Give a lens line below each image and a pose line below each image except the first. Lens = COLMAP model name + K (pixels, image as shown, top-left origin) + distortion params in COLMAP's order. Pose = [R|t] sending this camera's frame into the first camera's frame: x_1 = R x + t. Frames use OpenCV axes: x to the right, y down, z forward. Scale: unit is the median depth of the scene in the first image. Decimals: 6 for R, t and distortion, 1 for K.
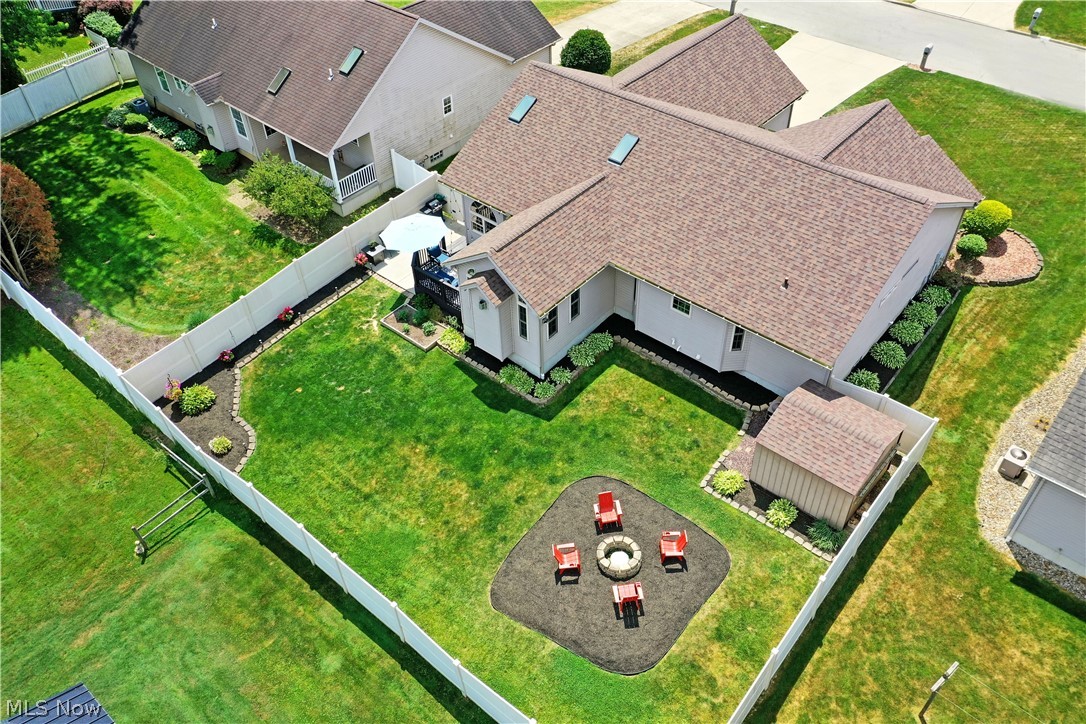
lens RADIAL K [[864.8, 0, 540.0], [0, 864.8, 362.5], [0, 0, 1]] dist [0.026595, 0.000598]
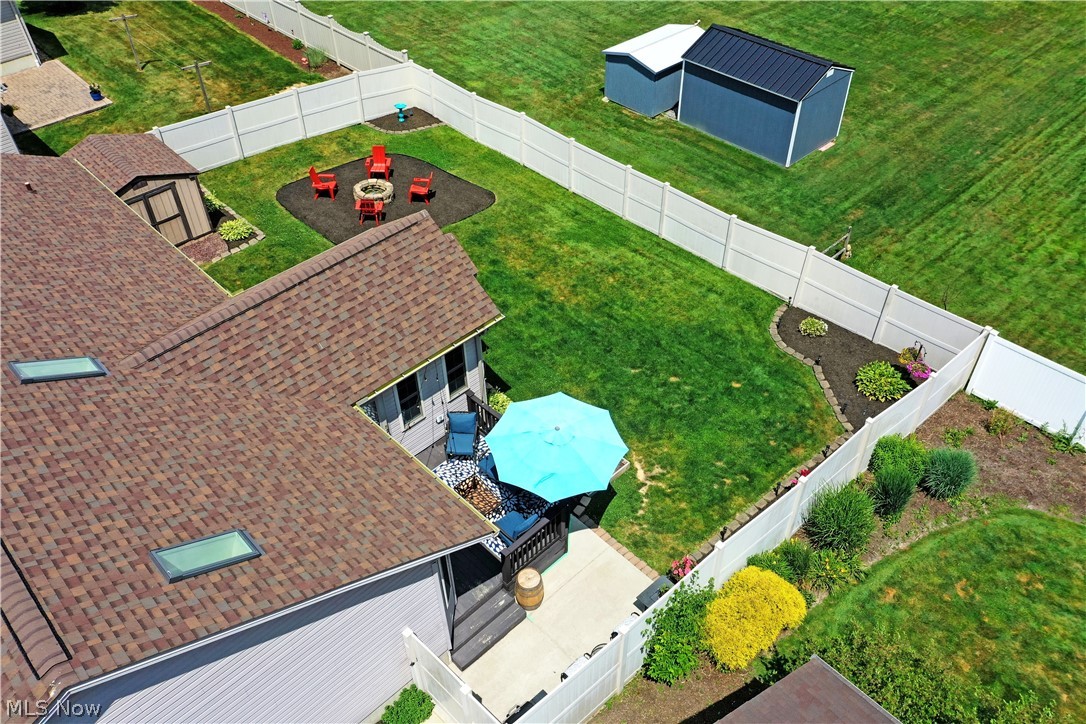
lens RADIAL K [[864.8, 0, 540.1], [0, 864.8, 360.7], [0, 0, 1]] dist [0.026595, 0.000598]
pose [[-0.993969, -0.035453, 0.103775, -0.205054], [0.101011, 0.072435, 0.992245, -0.708720], [-0.042695, 0.996743, -0.068417, 1.093590]]
